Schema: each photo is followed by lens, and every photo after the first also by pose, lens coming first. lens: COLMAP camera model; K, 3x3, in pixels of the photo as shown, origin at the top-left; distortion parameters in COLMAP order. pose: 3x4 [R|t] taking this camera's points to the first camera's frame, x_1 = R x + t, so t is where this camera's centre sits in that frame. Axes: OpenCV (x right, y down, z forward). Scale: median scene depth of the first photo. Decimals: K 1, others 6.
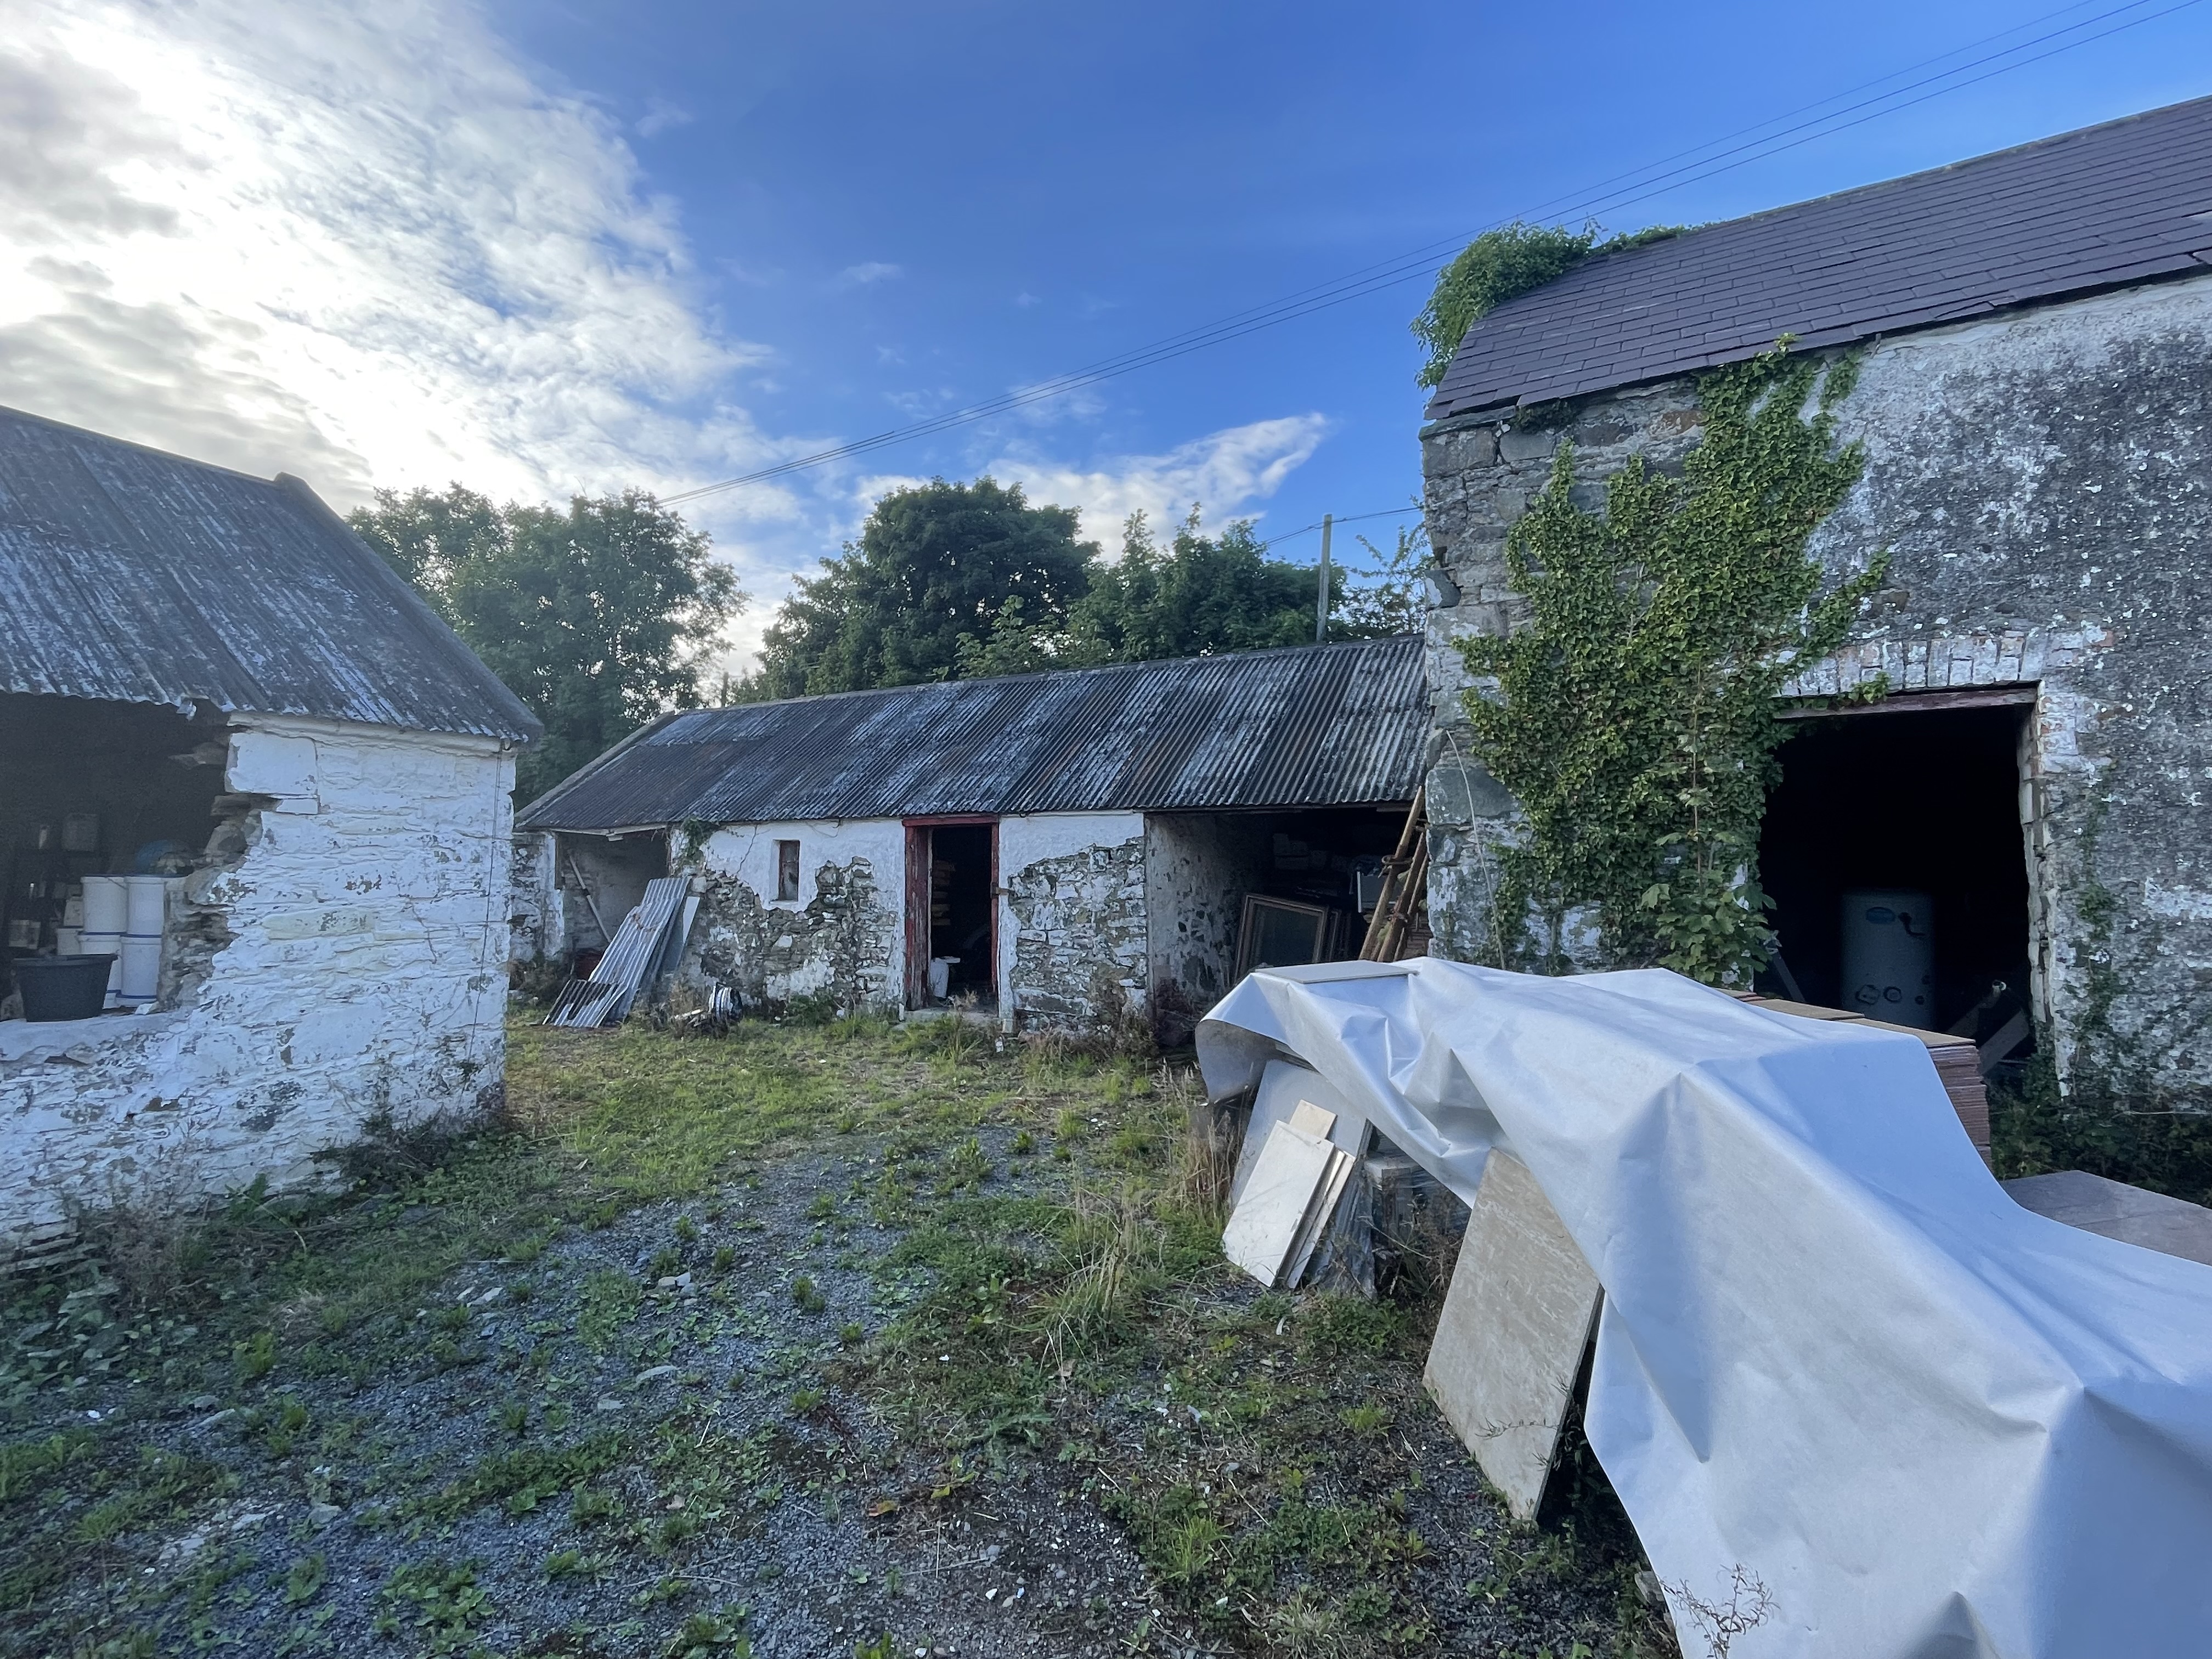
lens RADIAL K [[1042.4, 0, 1106.5], [0, 1042.4, 821.1], [0, 0, 1]] dist [-0.002402, -0.000021]
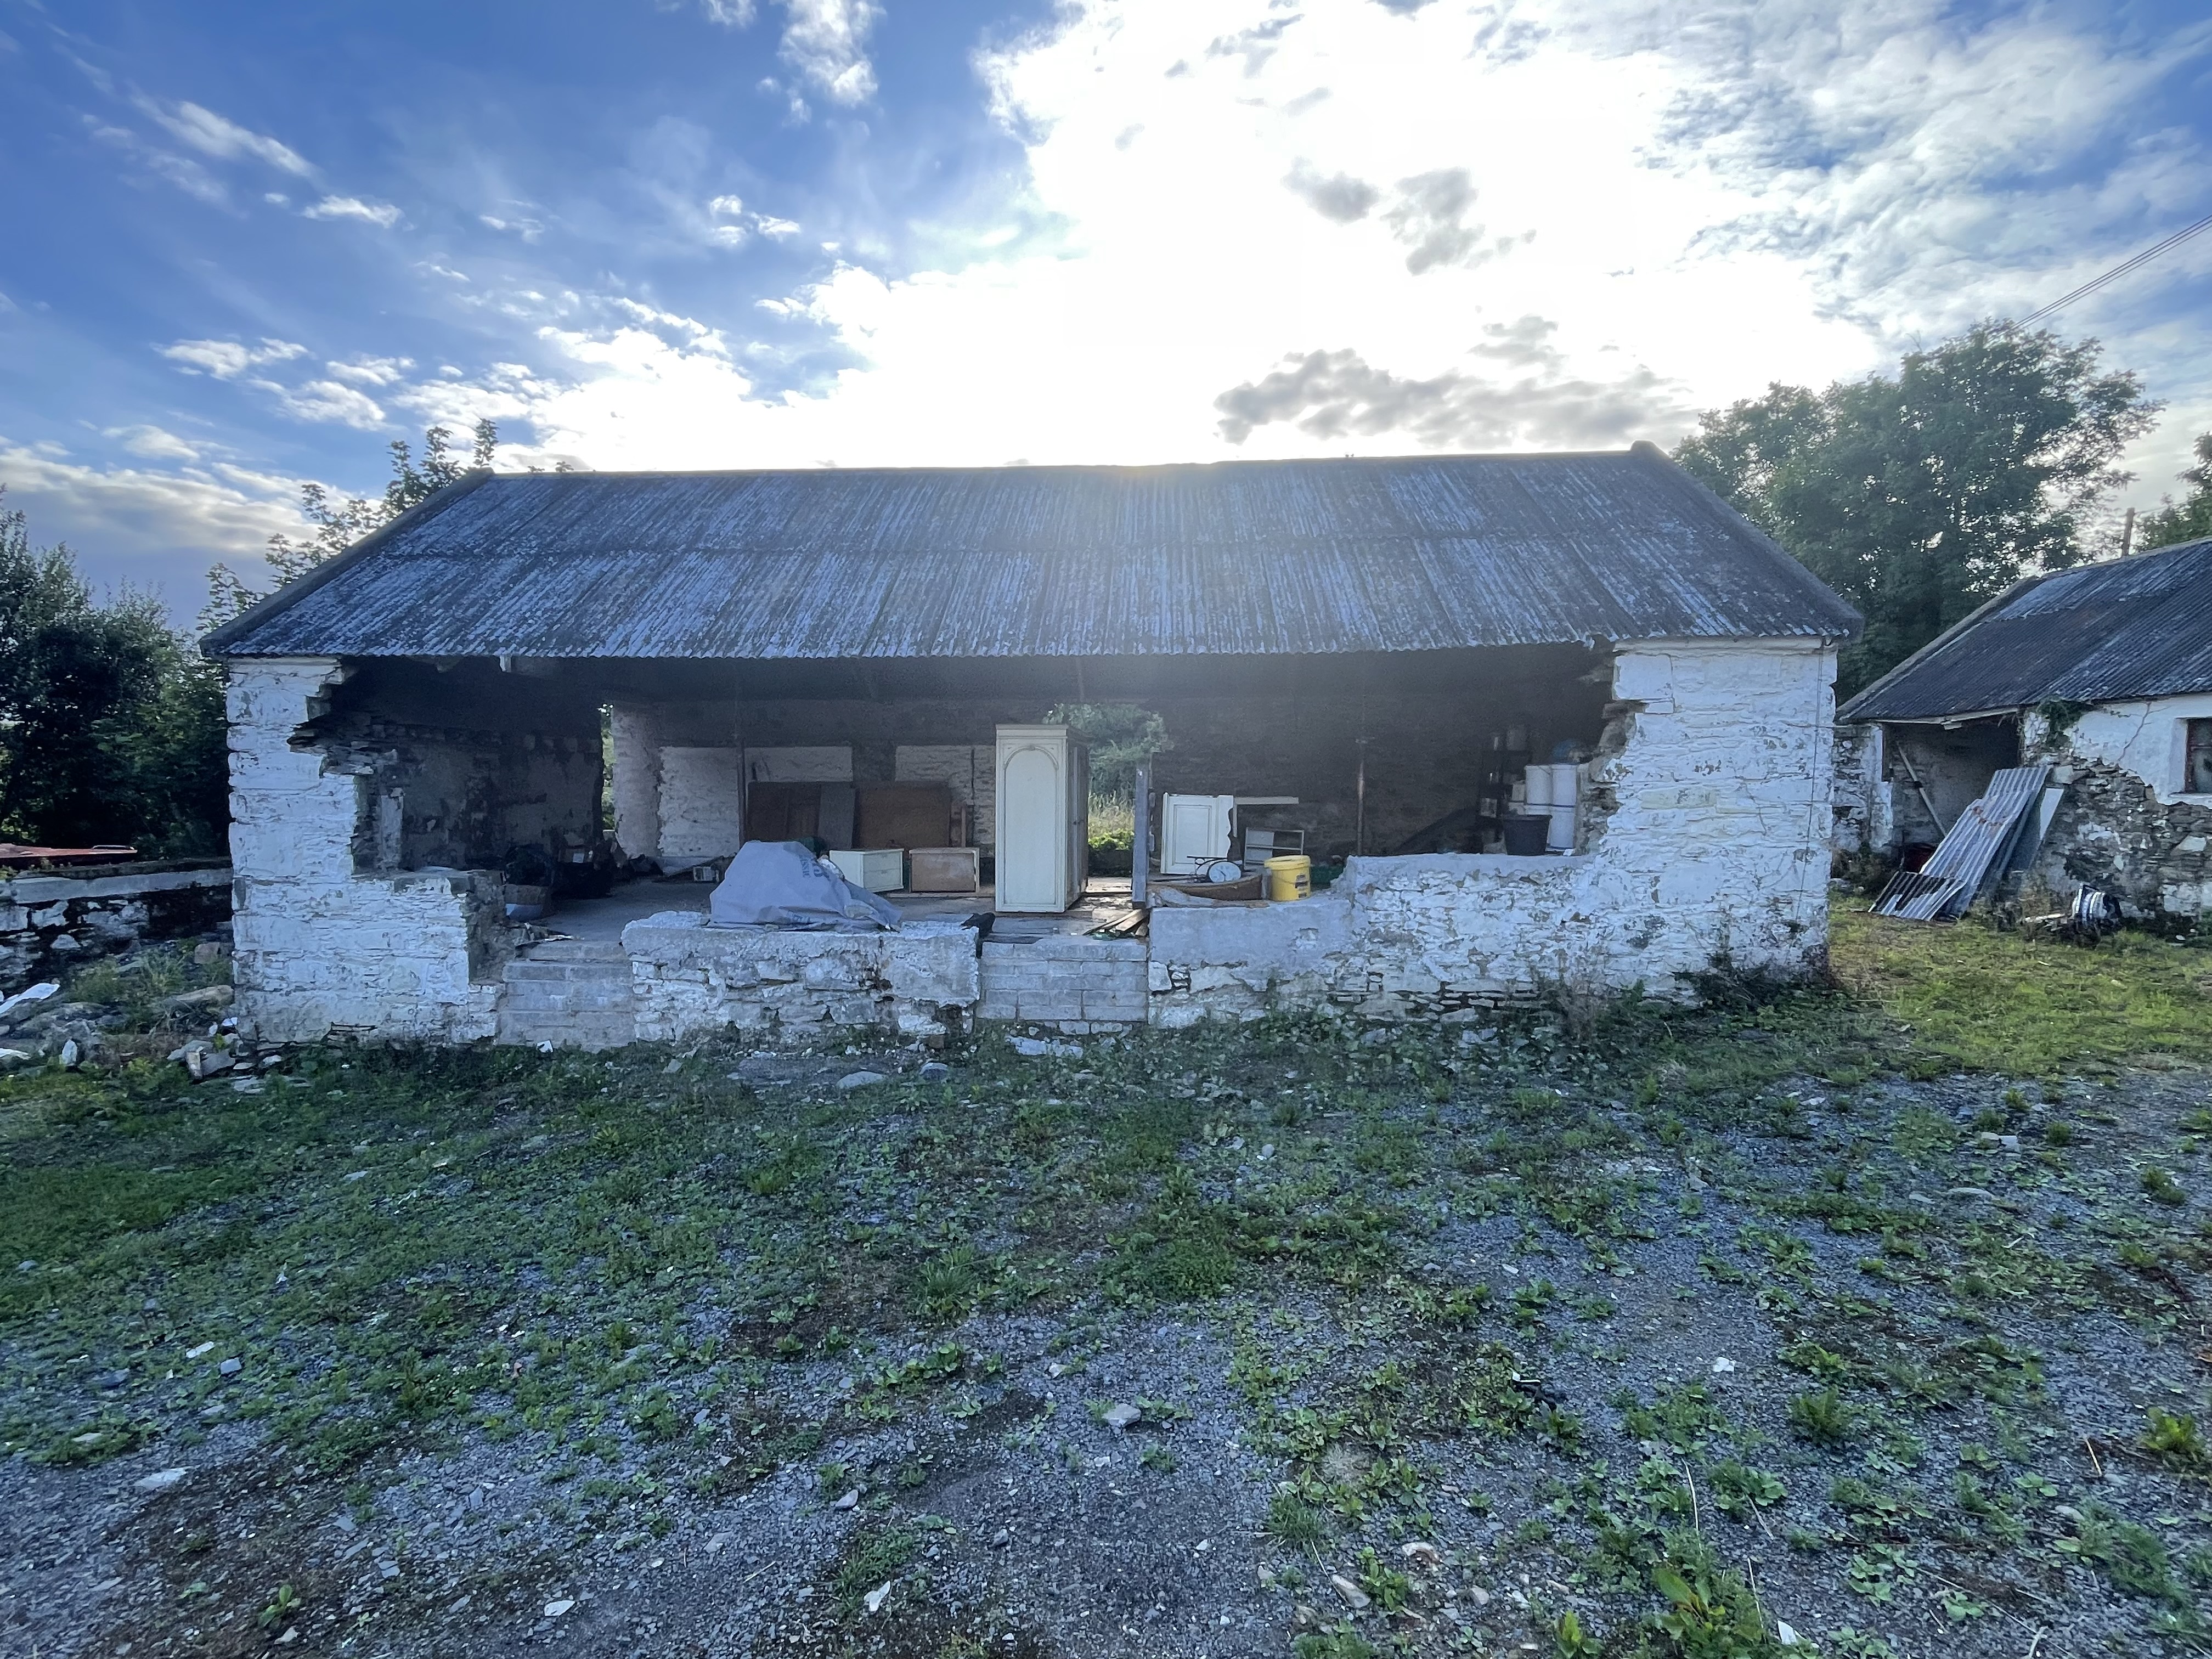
lens RADIAL K [[1042.4, 0, 1106.5], [0, 1042.4, 821.1], [0, 0, 1]] dist [-0.002402, -0.000021]
pose [[0.426400, 0.034819, -0.903864, 0.070158], [0.050198, 0.996808, 0.062081, 0.007096], [0.903141, -0.071844, 0.423291, -0.117233]]
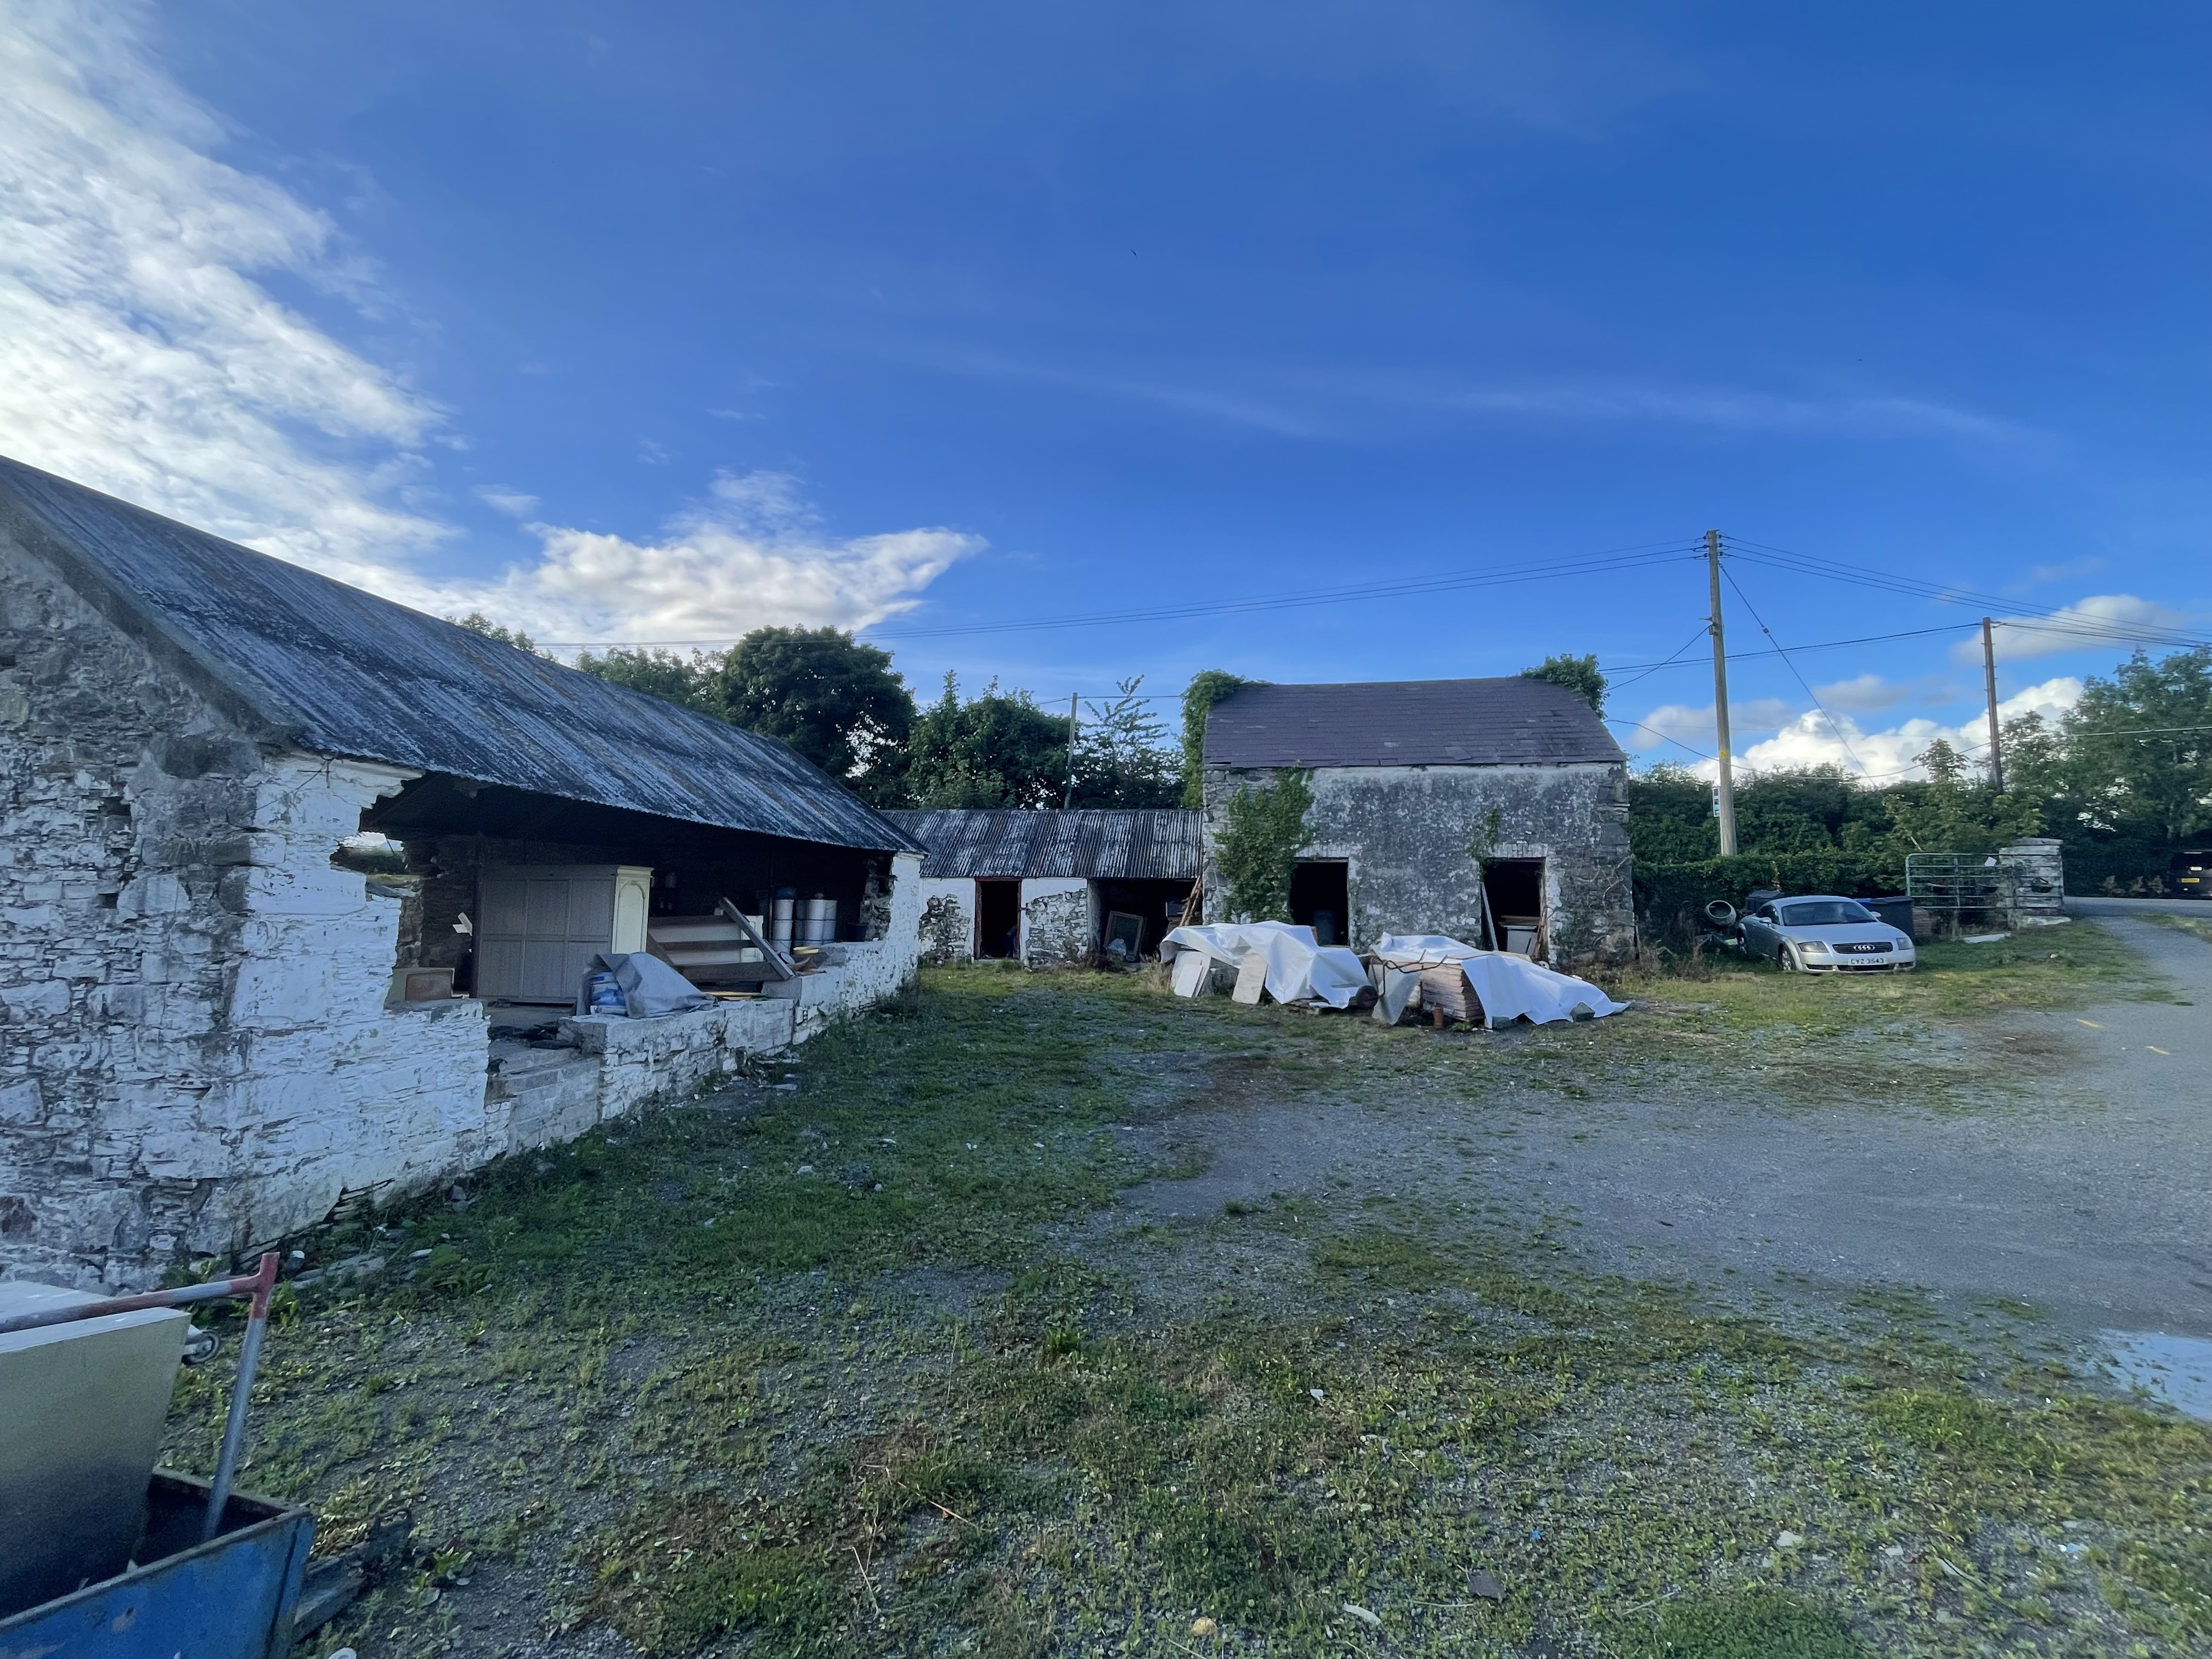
lens RADIAL K [[909.2, 0, 1104.8], [0, 909.2, 822.1], [0, 0, 1]] dist [-0.002149, -0.000580]
pose [[0.935707, 0.039978, 0.350504, -0.725373], [-0.026036, 0.998674, -0.044403, -0.050156], [-0.351815, 0.032422, 0.935508, -1.153925]]
